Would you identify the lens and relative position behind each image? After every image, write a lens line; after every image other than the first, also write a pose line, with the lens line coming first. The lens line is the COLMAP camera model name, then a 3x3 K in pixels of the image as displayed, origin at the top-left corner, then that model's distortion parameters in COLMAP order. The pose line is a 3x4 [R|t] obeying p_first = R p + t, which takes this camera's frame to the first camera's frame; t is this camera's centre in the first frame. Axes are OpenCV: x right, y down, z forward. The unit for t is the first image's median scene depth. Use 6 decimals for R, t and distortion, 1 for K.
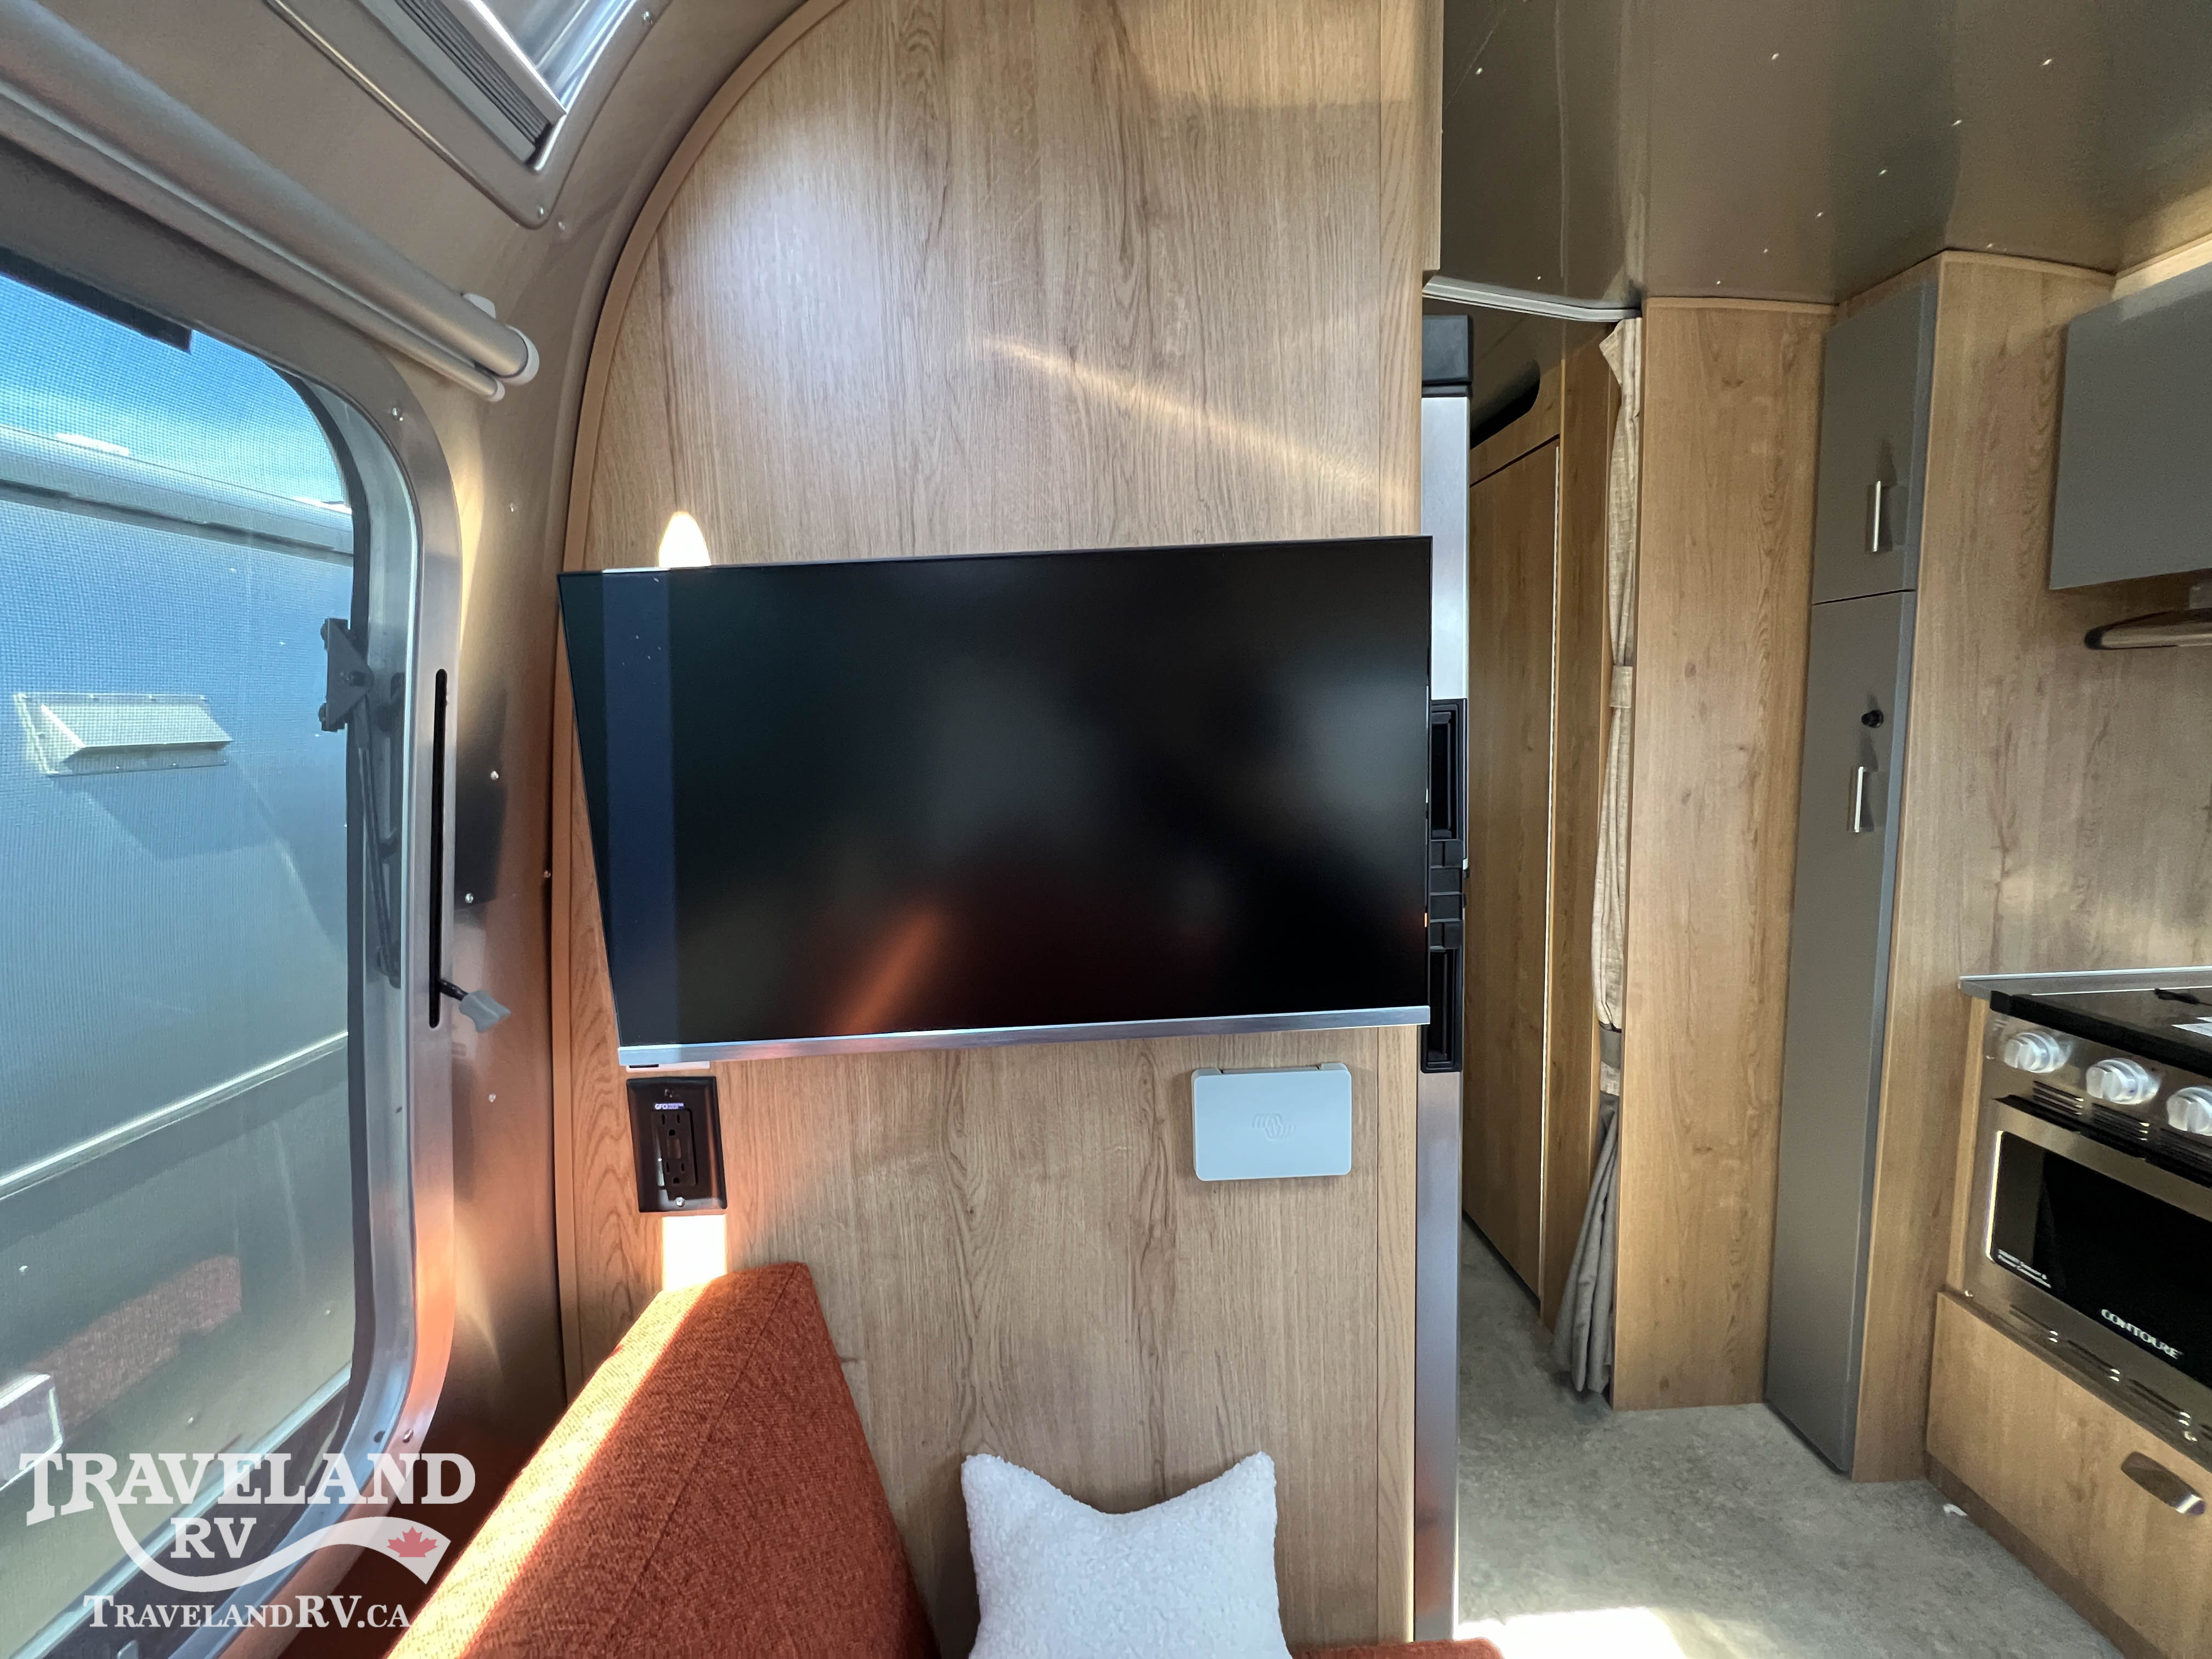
lens RADIAL K [[886.7, 0, 1103.4], [0, 886.7, 827.1], [0, 0, 1]] dist [-0.003855, 0.000486]
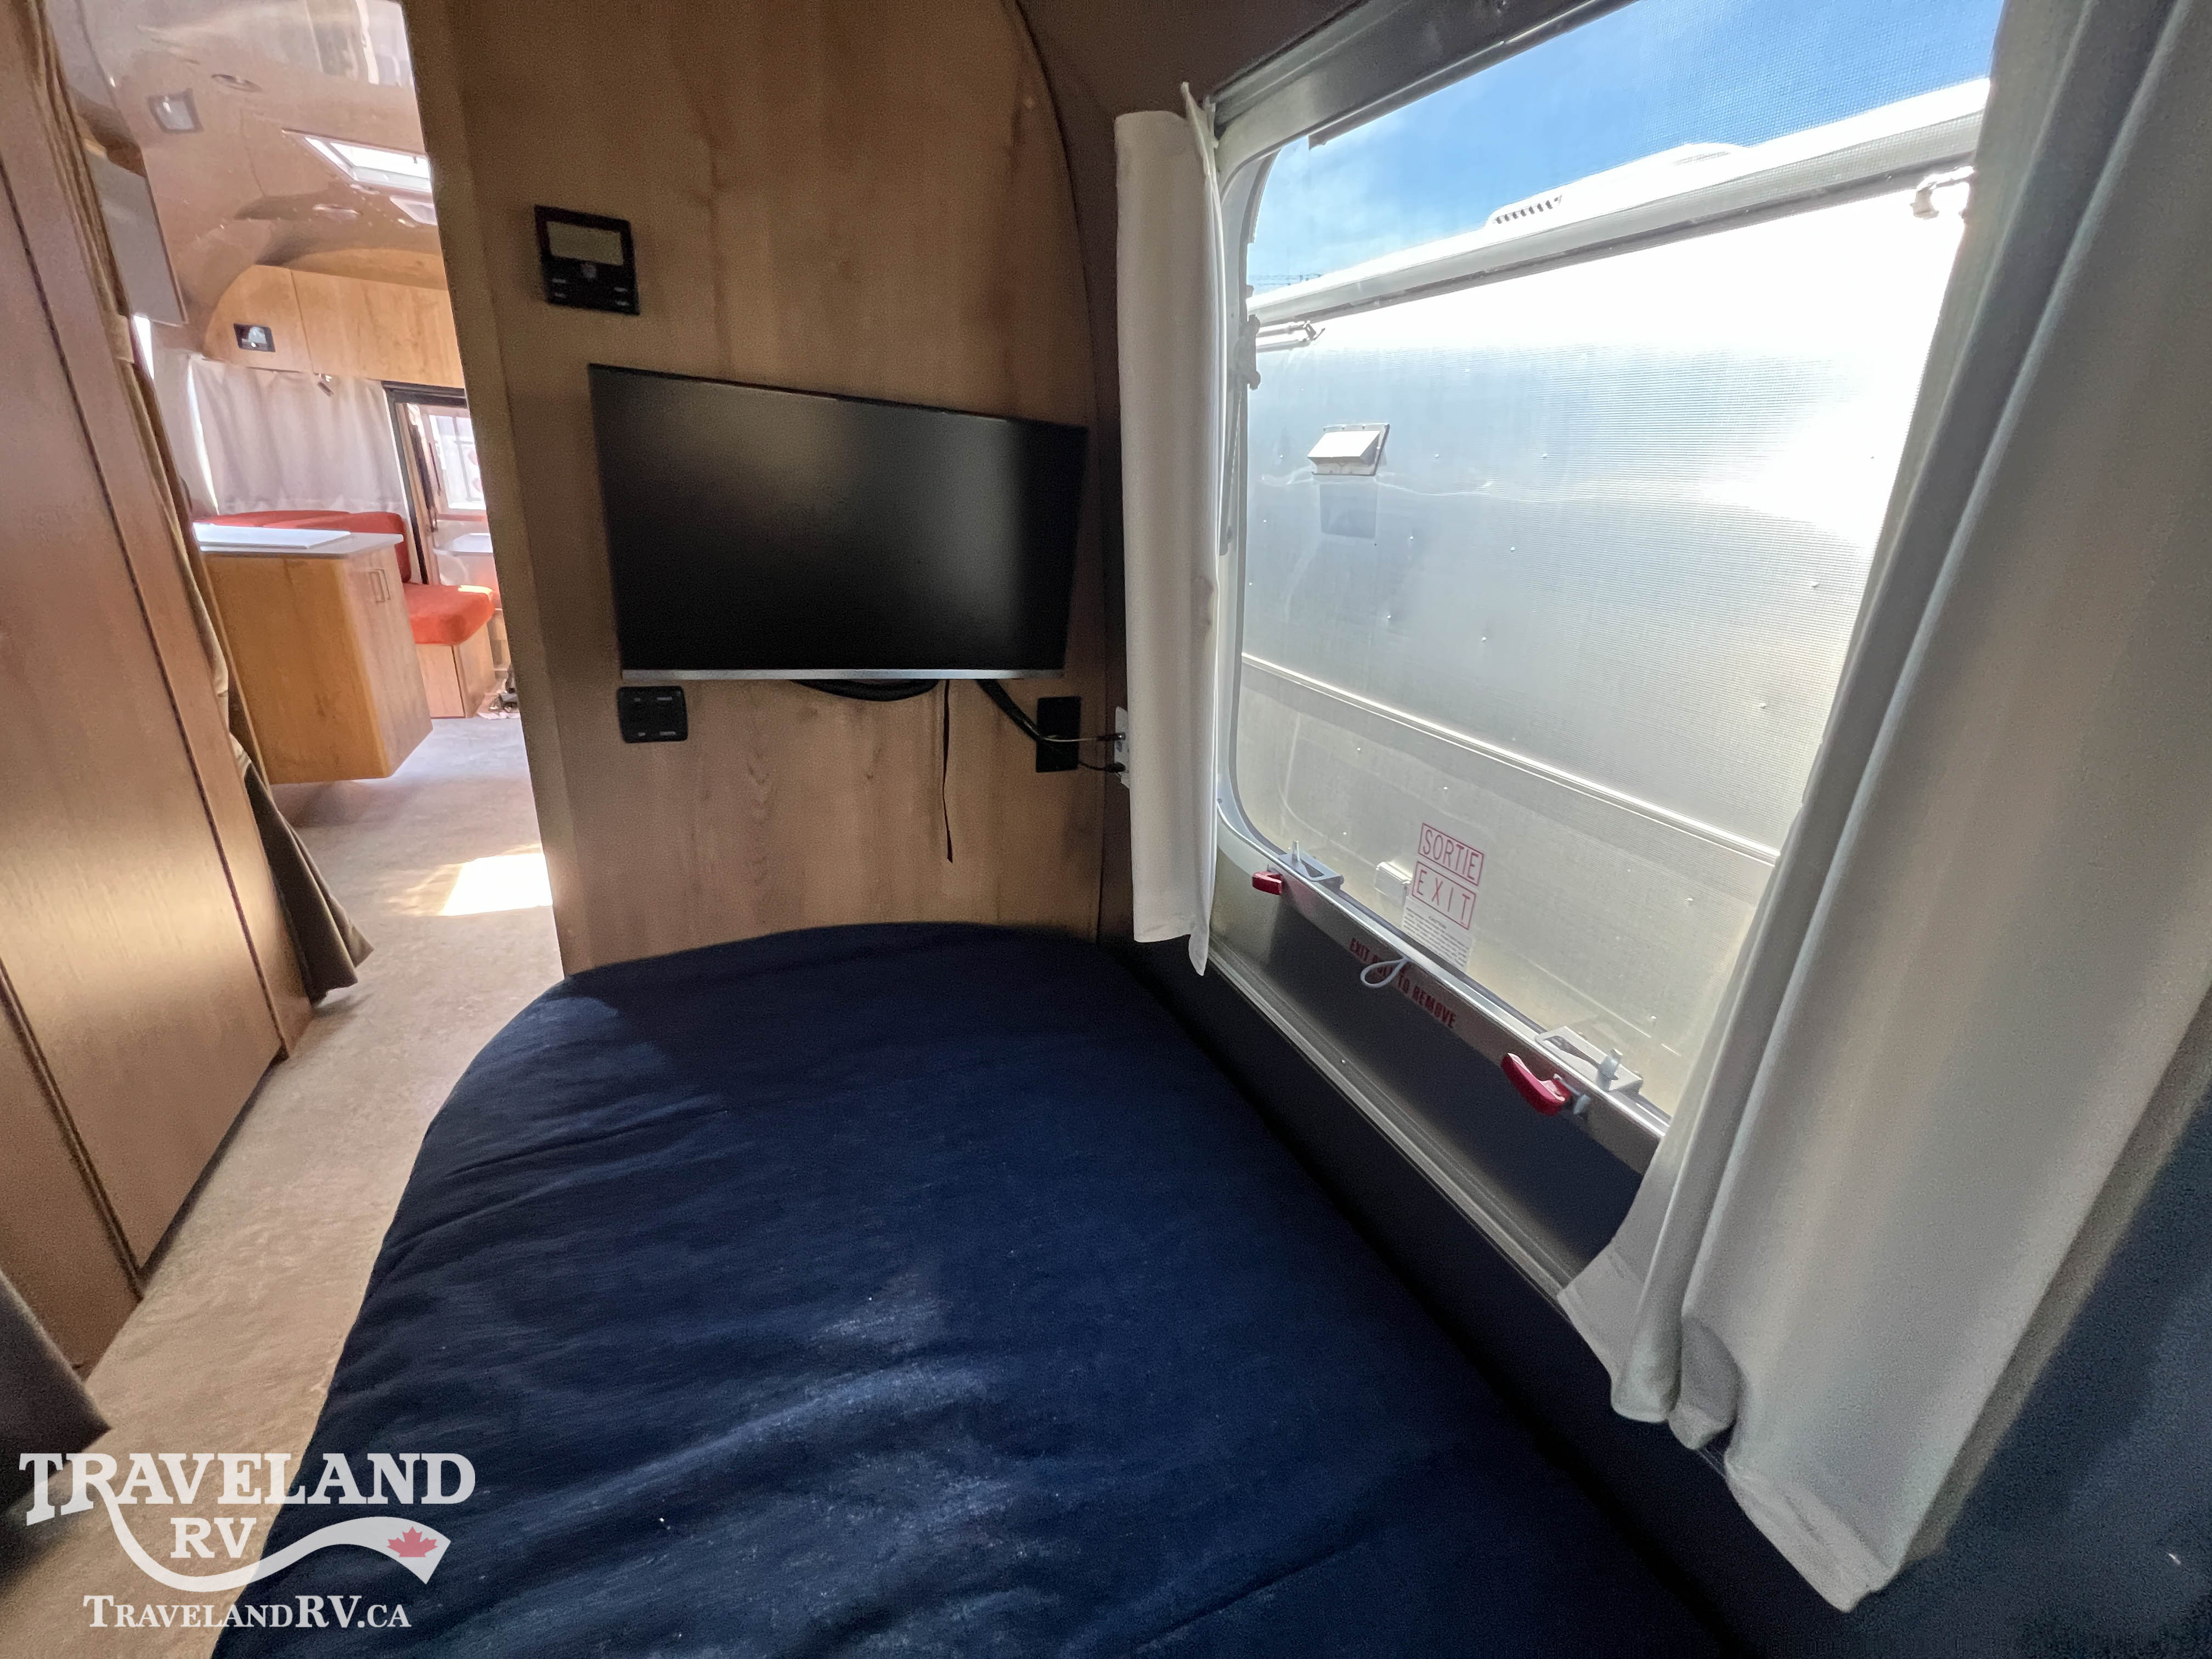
lens RADIAL K [[891.5, 0, 1130.7], [0, 891.5, 826.2], [0, 0, 1]] dist [-0.000333, 0.000192]
pose [[-0.922969, 0.117282, -0.366570, -0.033720], [-0.075570, 0.878674, 0.471403, -0.255326], [0.377383, 0.462792, -0.802126, 2.963413]]
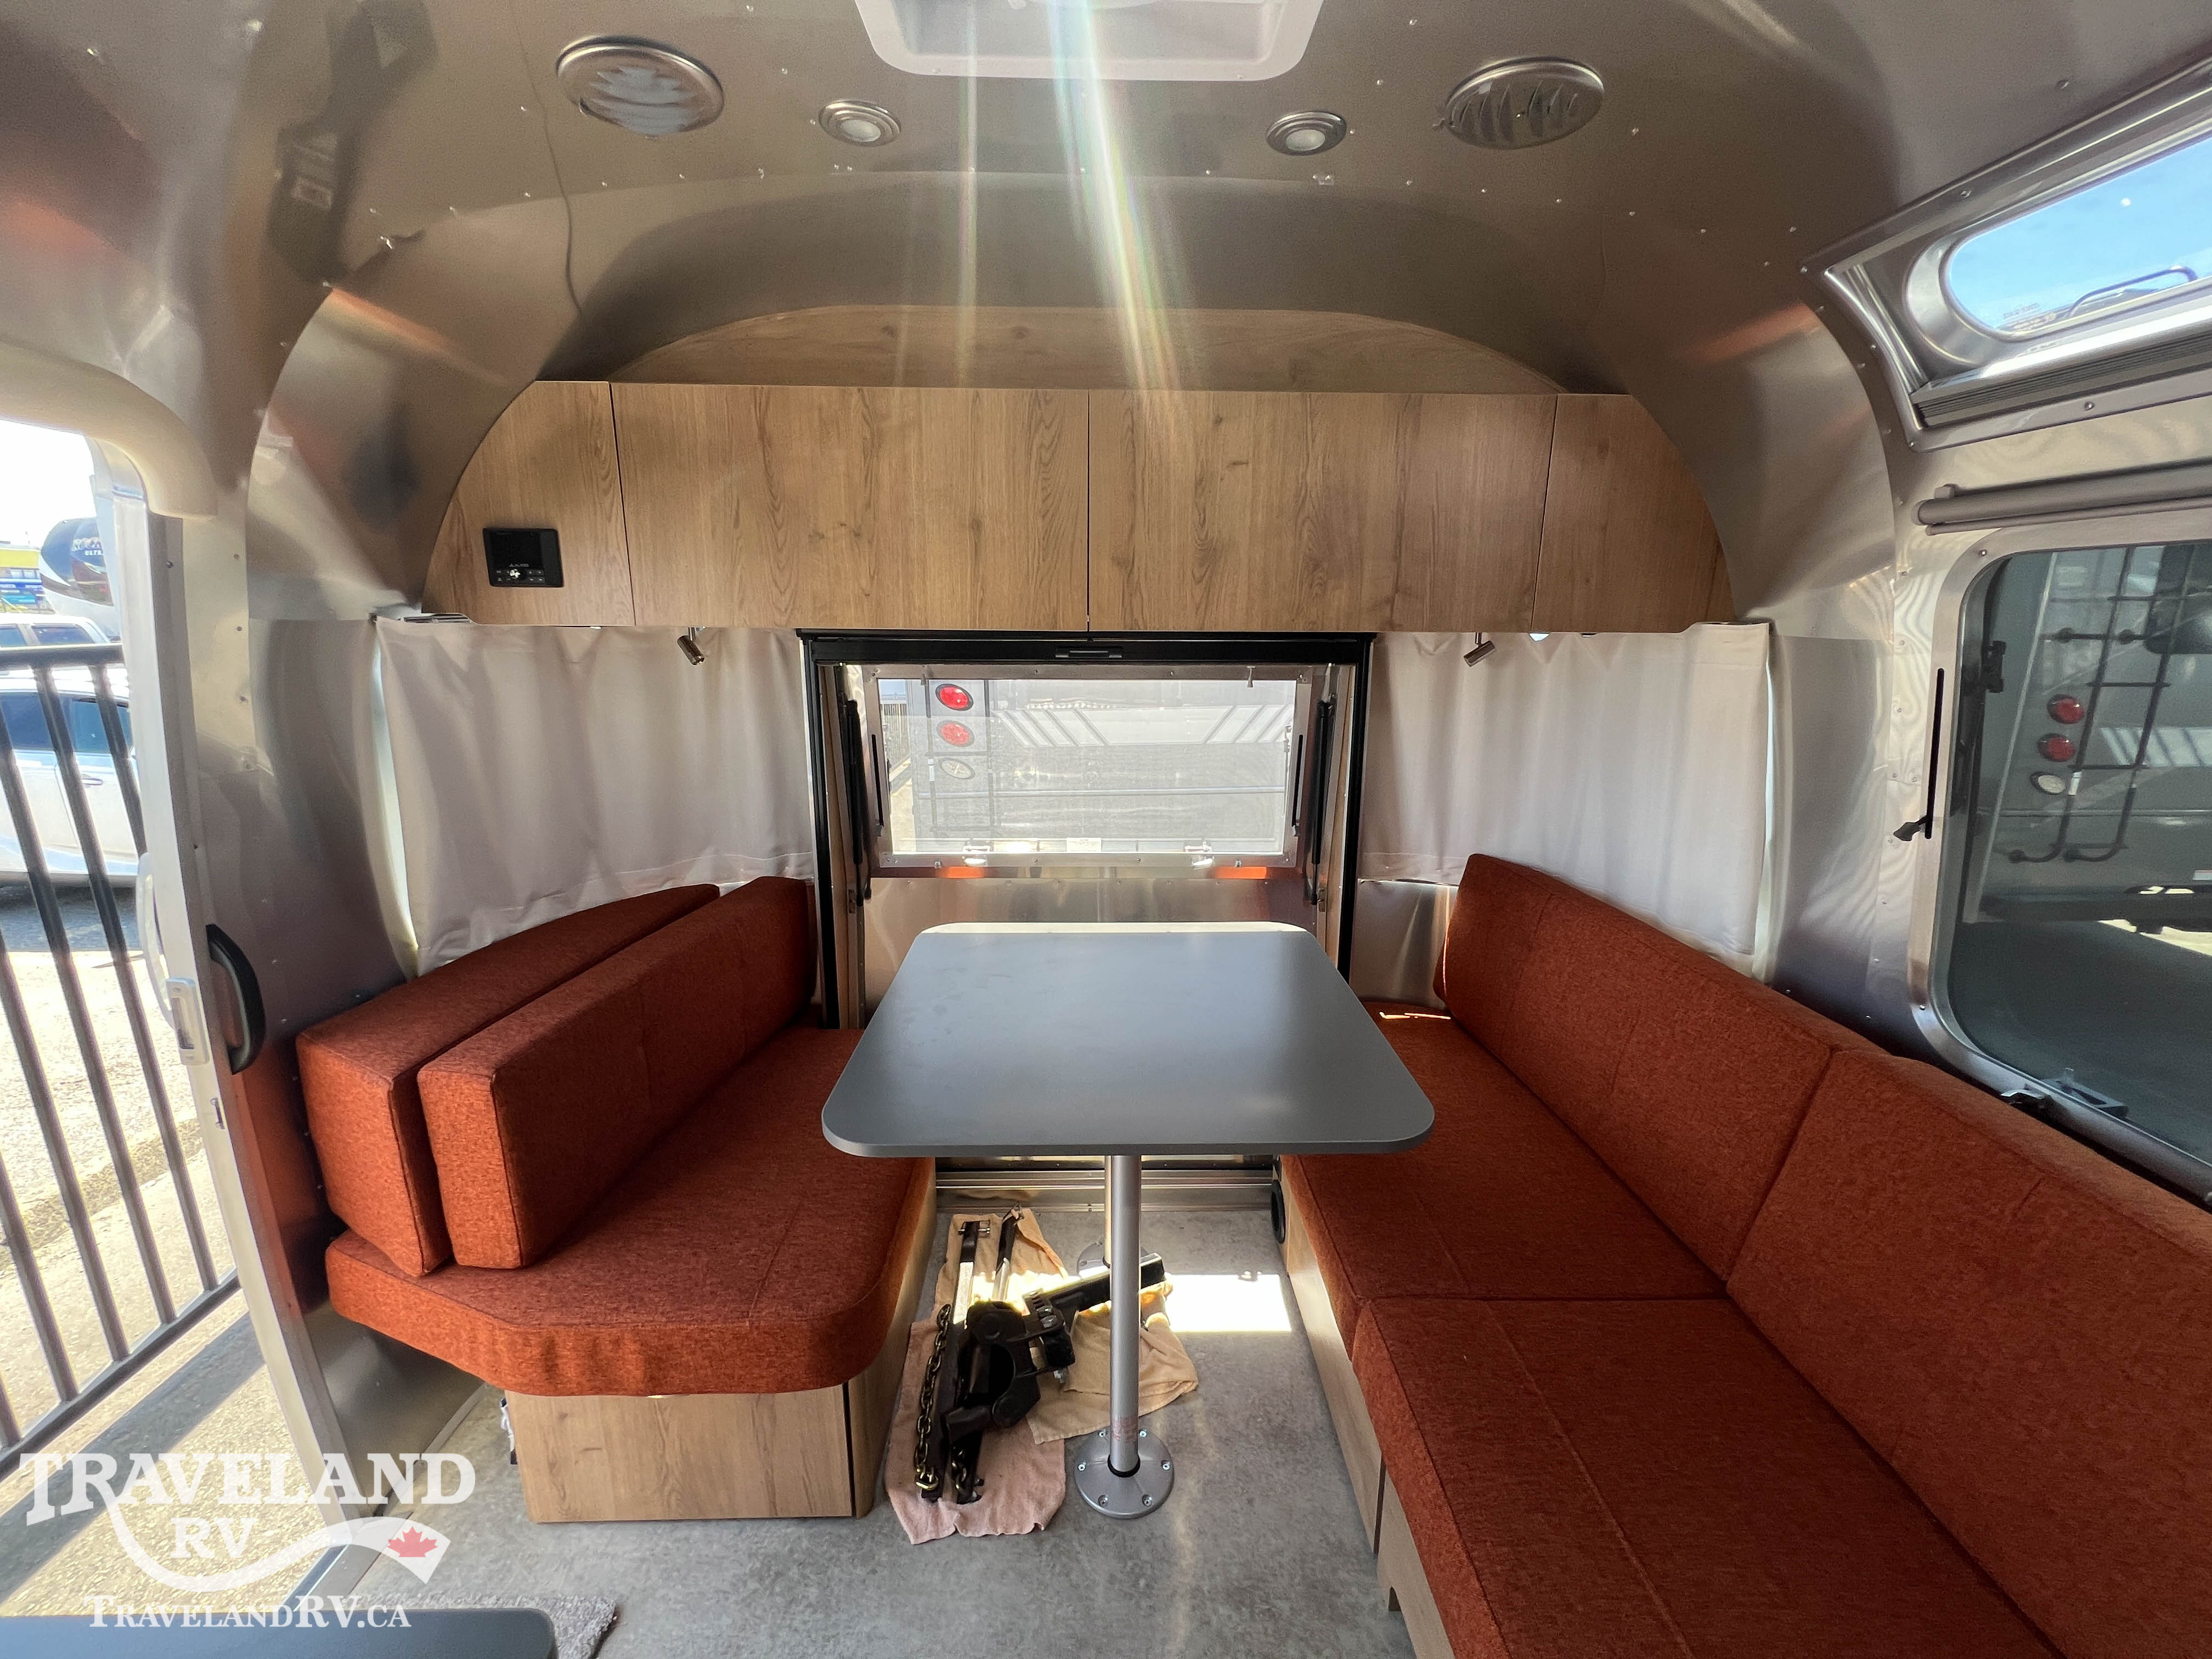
lens RADIAL K [[886.0, 0, 1111.0], [0, 886.0, 822.8], [0, 0, 1]] dist [-0.002873, 0.000380]
pose [[-0.999248, 0.031870, 0.022105, 0.556032], [0.037575, 0.936714, 0.348072, -0.121498], [-0.009613, 0.348641, -0.937207, 0.111282]]
